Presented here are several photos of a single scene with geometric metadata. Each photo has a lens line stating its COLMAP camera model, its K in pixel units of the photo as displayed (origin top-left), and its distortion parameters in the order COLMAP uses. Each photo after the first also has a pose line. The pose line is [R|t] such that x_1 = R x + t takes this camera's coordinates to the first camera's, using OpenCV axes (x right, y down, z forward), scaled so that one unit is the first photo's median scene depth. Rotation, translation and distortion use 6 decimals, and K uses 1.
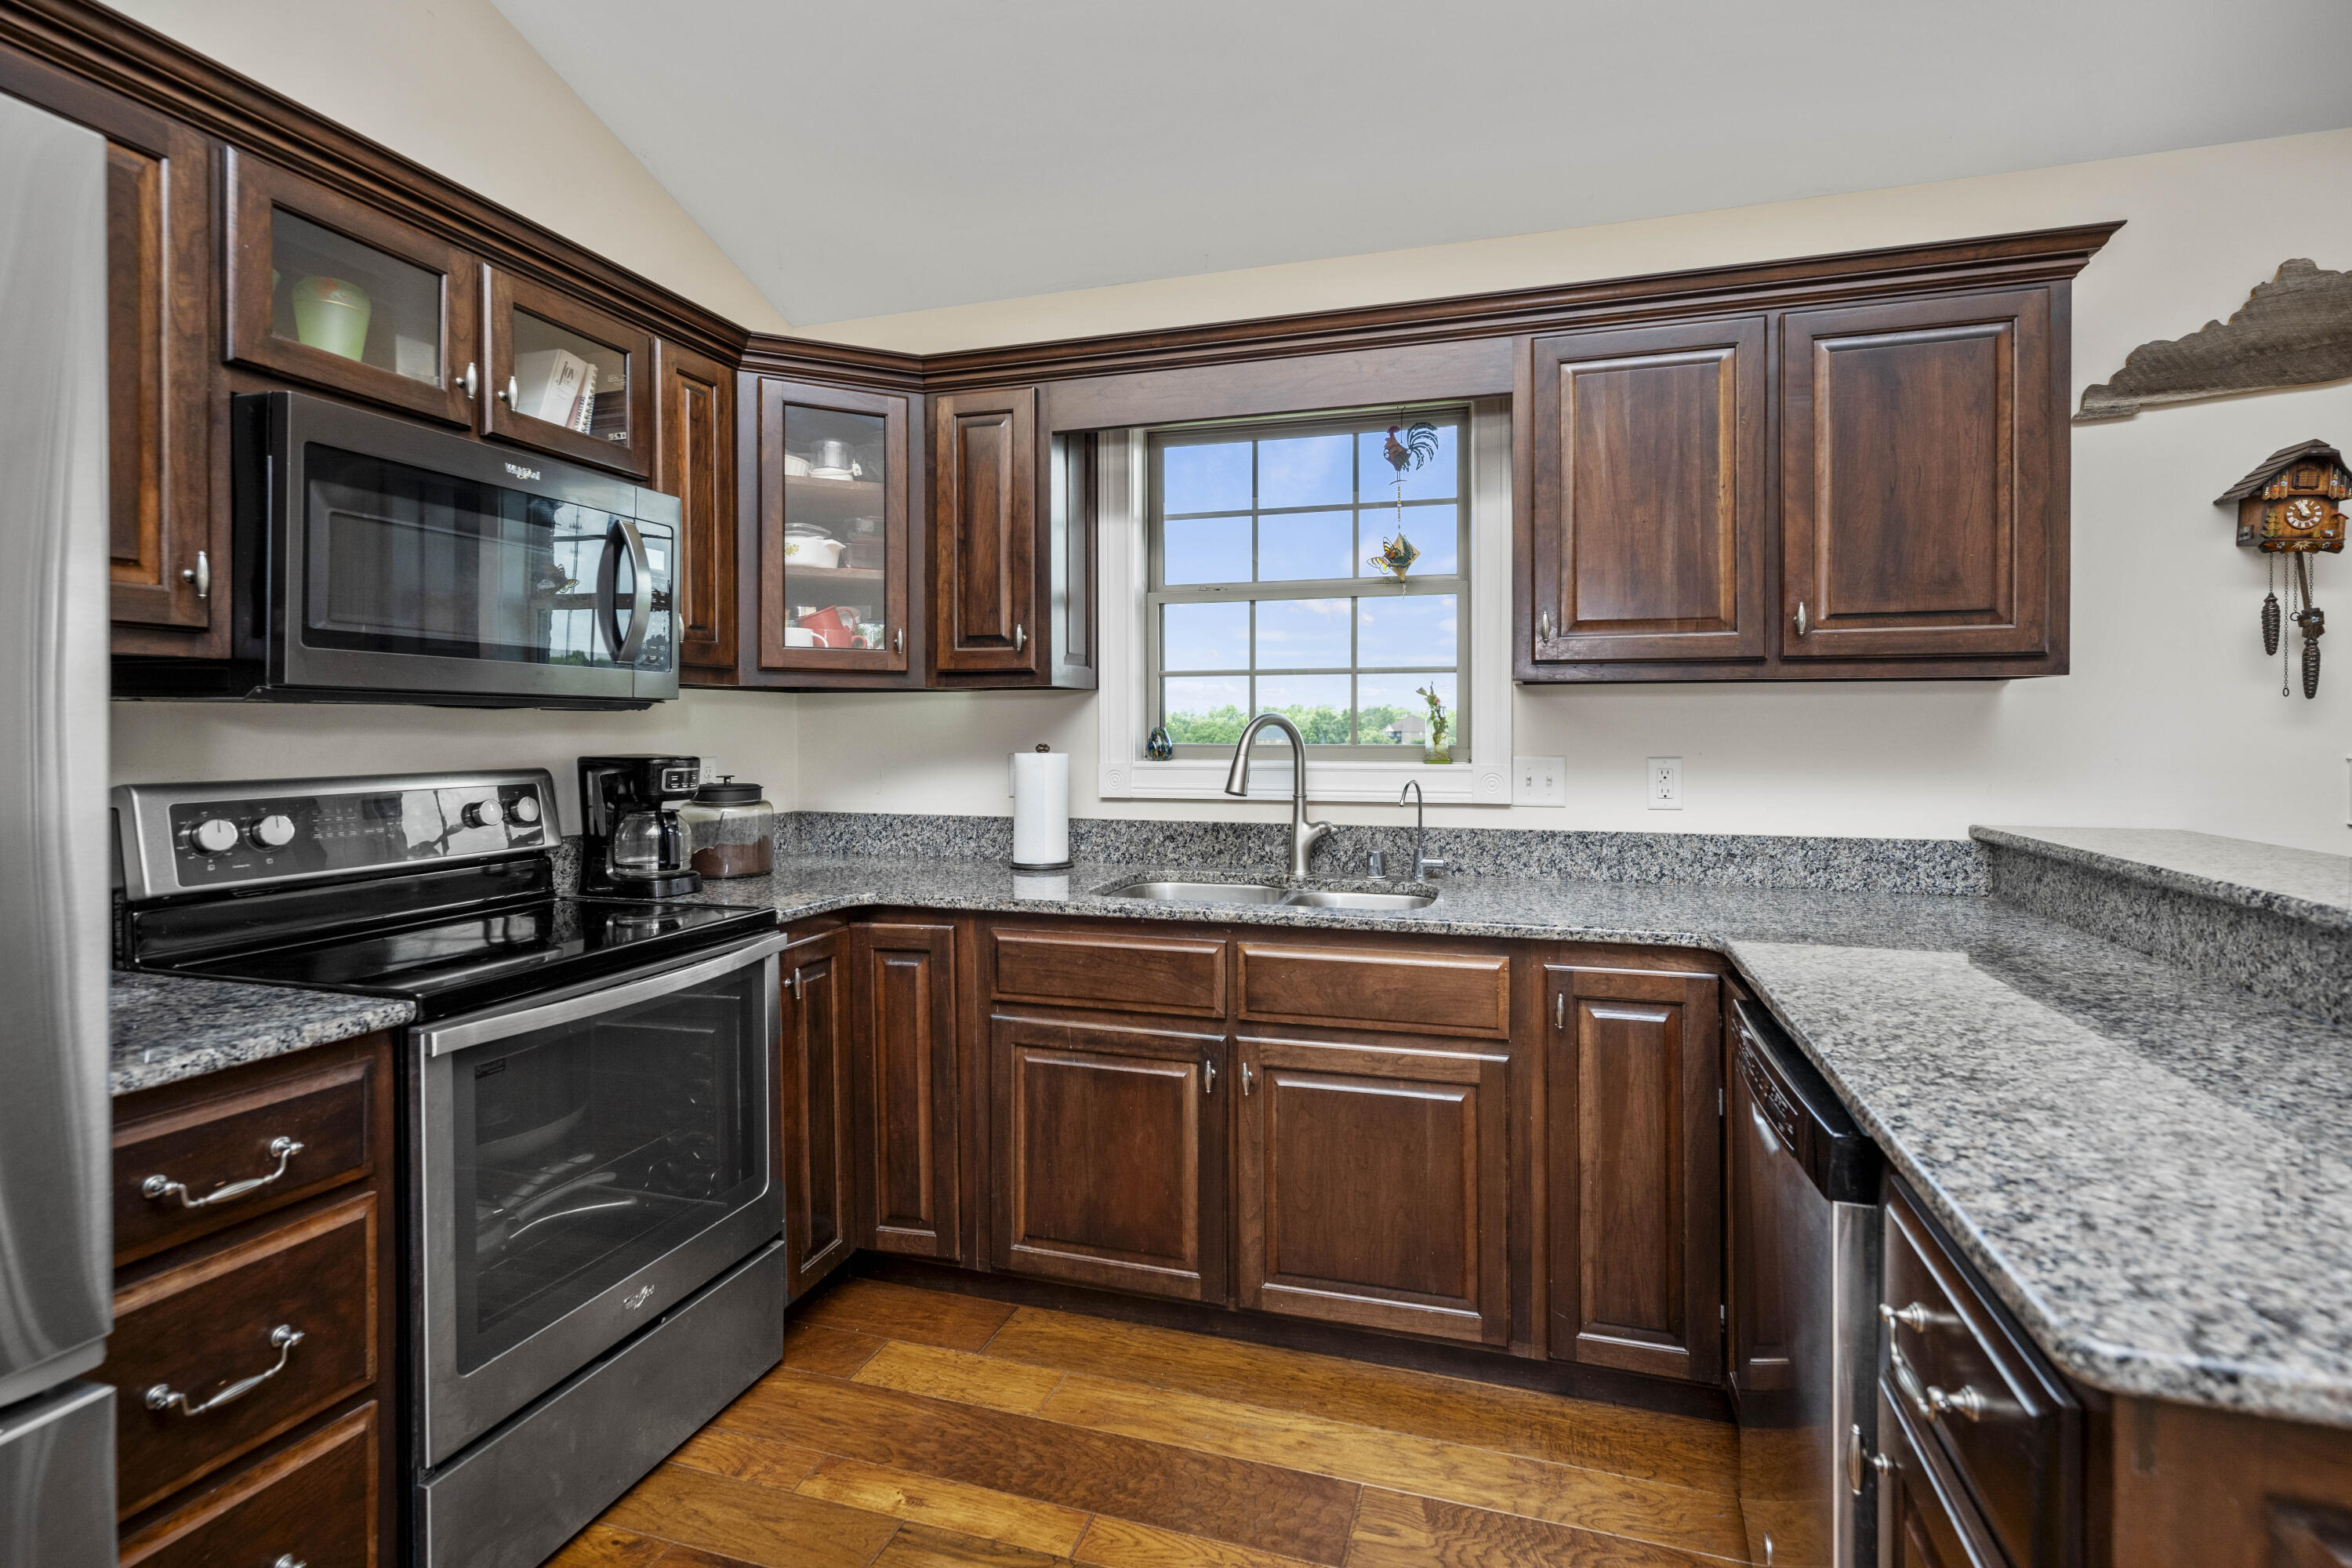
lens RADIAL K [[1117.7, 0, 1177.7], [0, 1117.7, 737.8], [0, 0, 1]] dist [-0.001379, 0.000228]
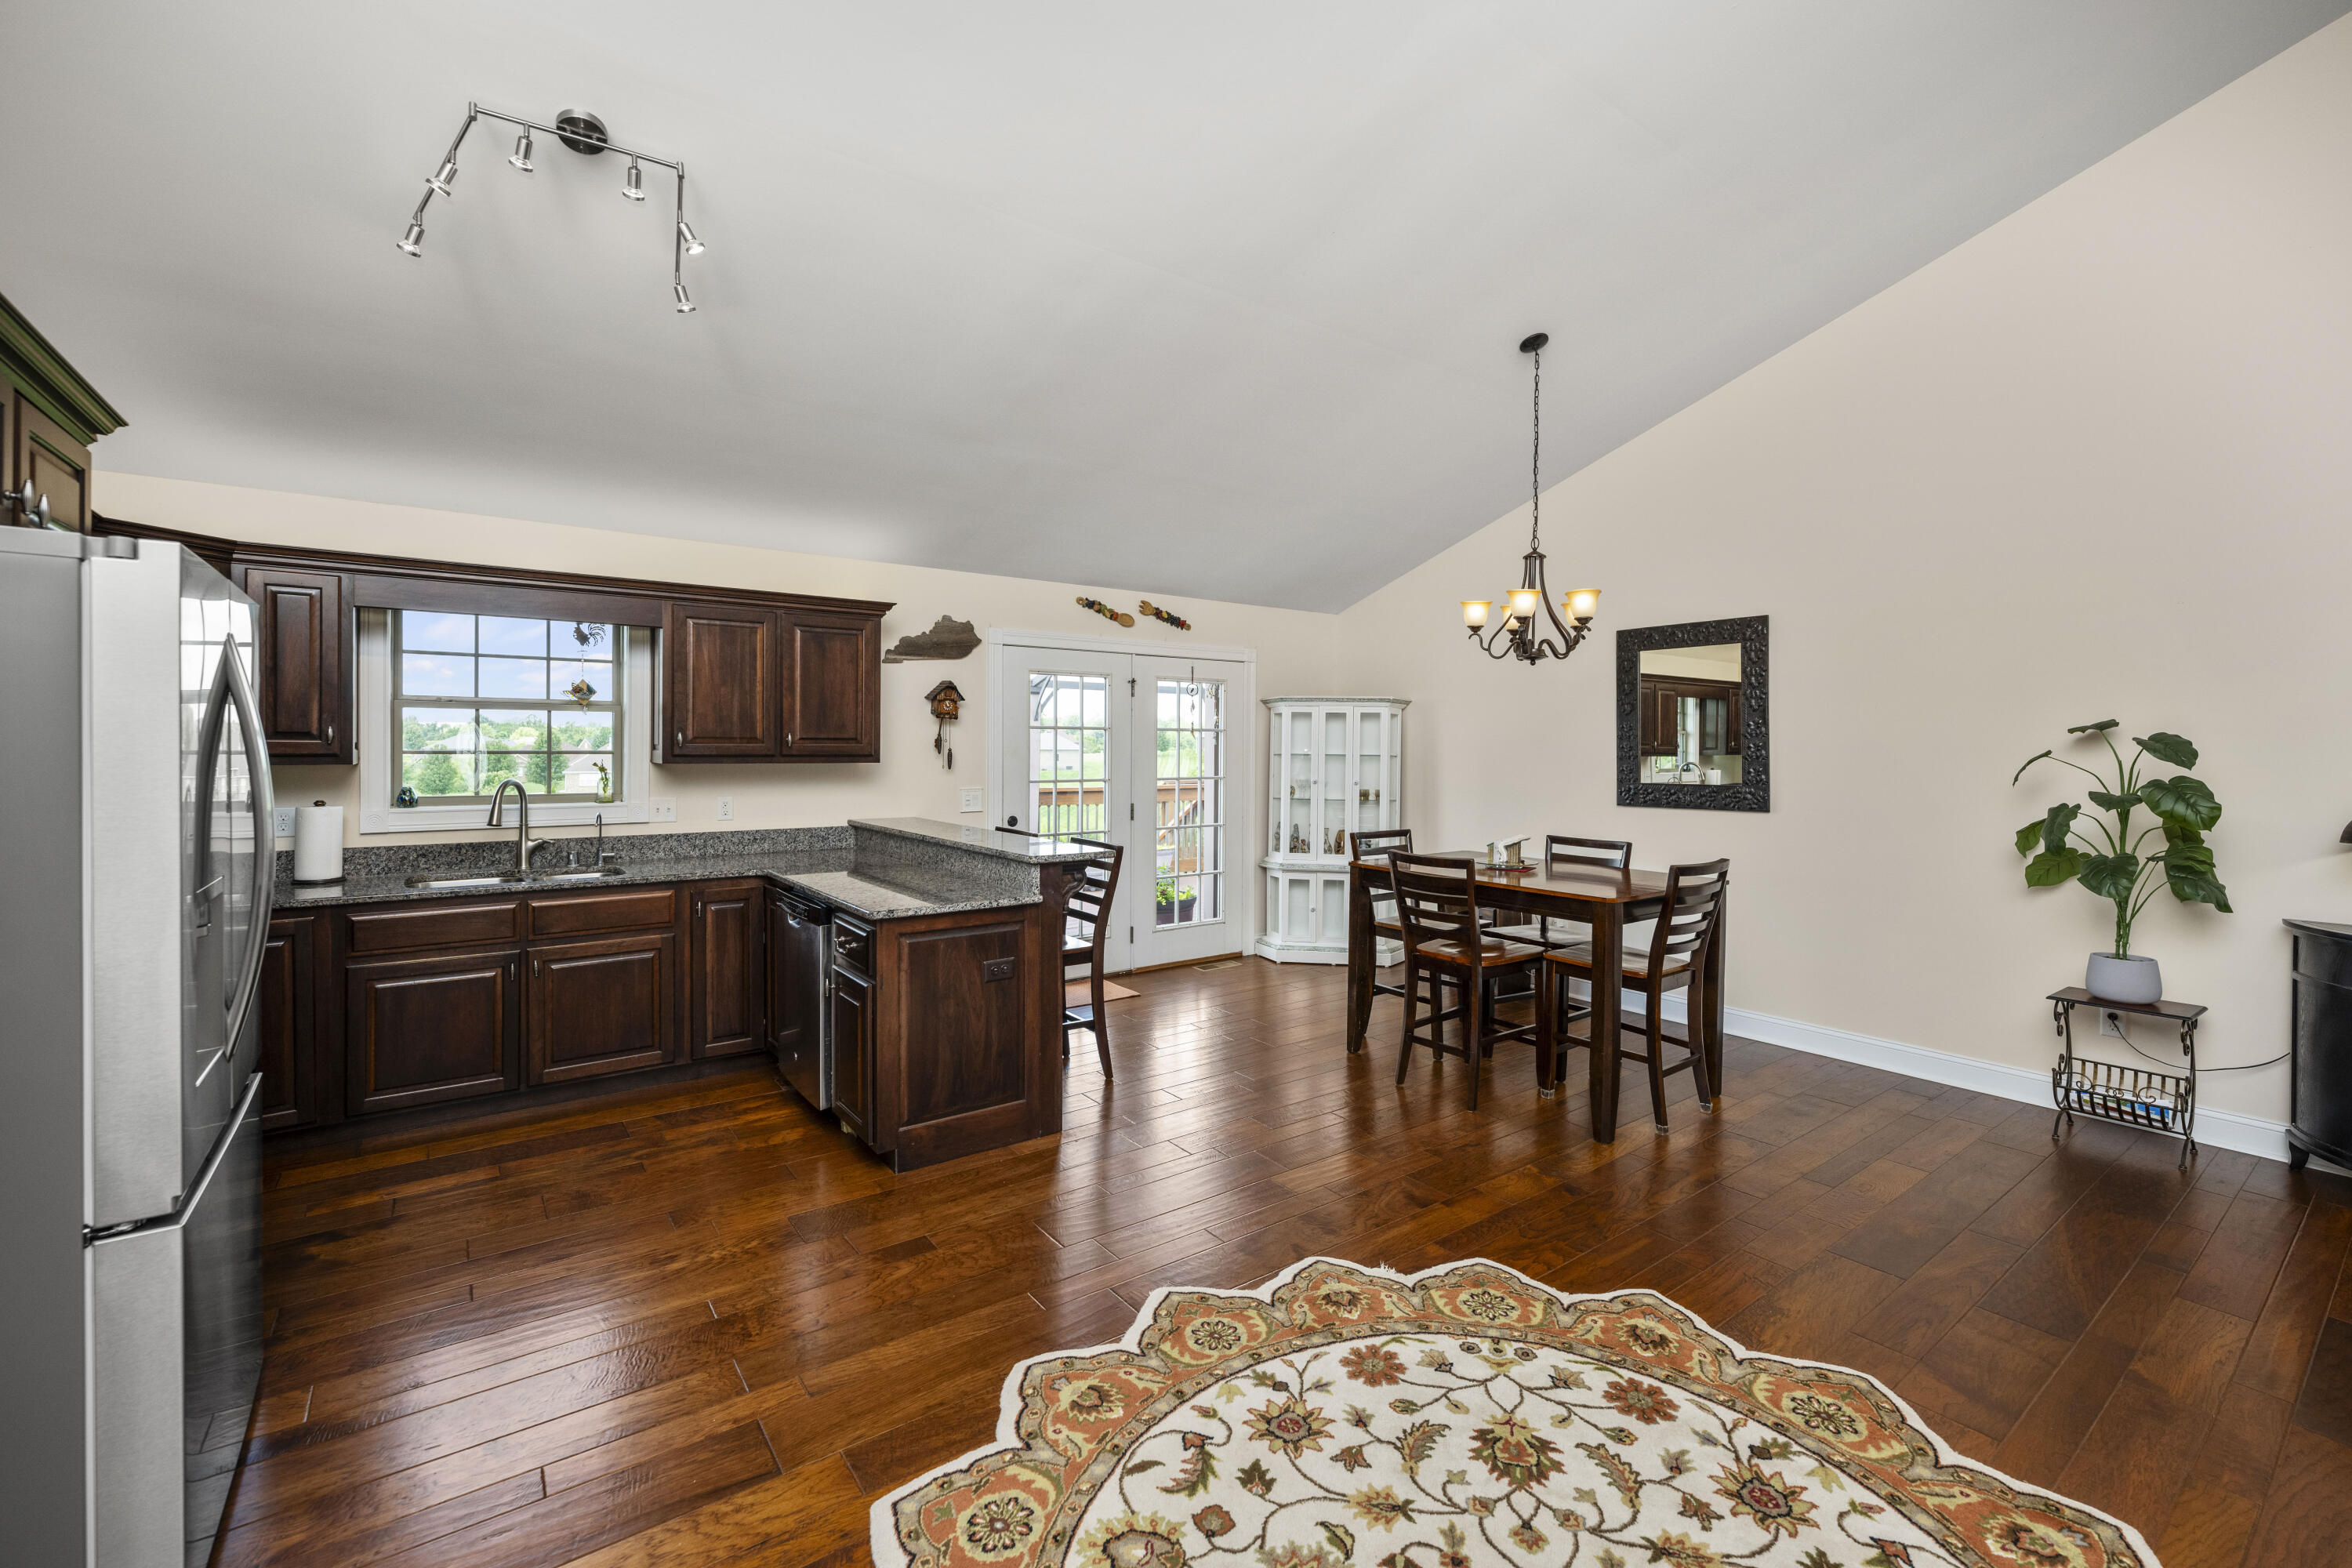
lens RADIAL K [[994.9, 0, 1186.3], [0, 994.9, 745.7], [0, 0, 1]] dist [-0.001476, -0.000521]
pose [[0.578786, 0.004052, 0.815469, -0.663915], [-0.000142, 0.999988, -0.004868, -0.076524], [-0.815479, 0.002702, 0.578780, -0.900519]]
